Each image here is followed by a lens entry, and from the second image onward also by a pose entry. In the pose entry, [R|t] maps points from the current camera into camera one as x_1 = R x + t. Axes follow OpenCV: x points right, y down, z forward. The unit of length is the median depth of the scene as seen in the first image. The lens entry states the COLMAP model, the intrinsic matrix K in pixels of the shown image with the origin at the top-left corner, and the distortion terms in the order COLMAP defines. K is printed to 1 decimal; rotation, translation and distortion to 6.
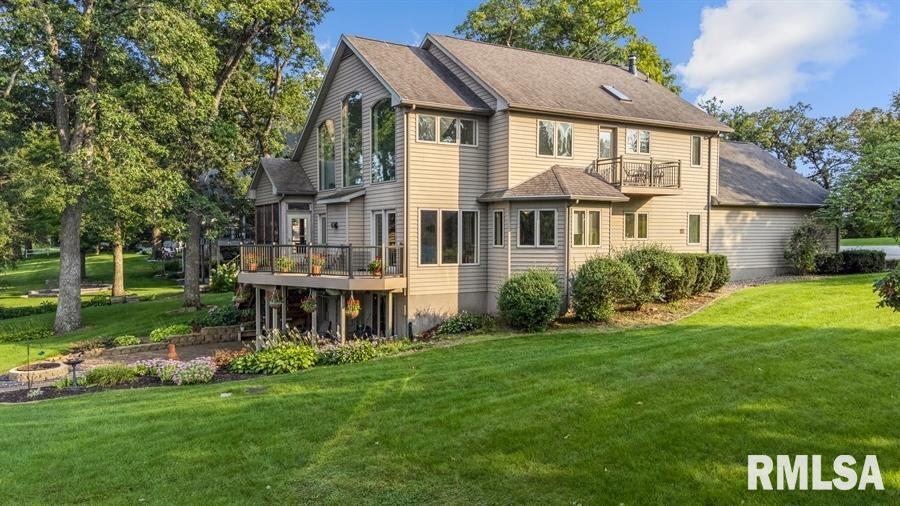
lens RADIAL K [[697.1, 0, 449.2], [0, 697.1, 255.0], [0, 0, 1]] dist [0.027821, 0.071467]
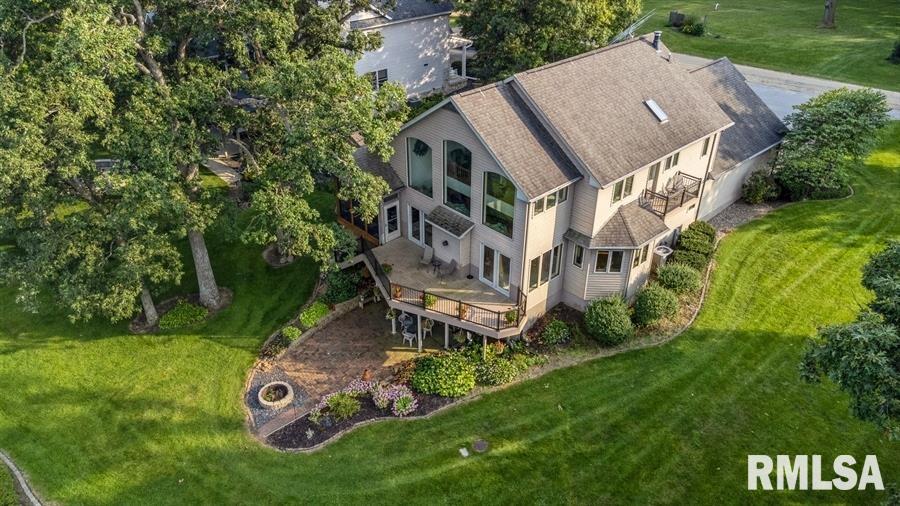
lens RADIAL K [[697.1, 0, 448.9], [0, 697.1, 246.7], [0, 0, 1]] dist [0.027821, 0.071467]
pose [[0.979177, -0.103323, 0.174750, -0.421325], [0.005112, 0.873069, 0.487569, -0.730649], [-0.202946, -0.476523, 0.855417, -0.118928]]
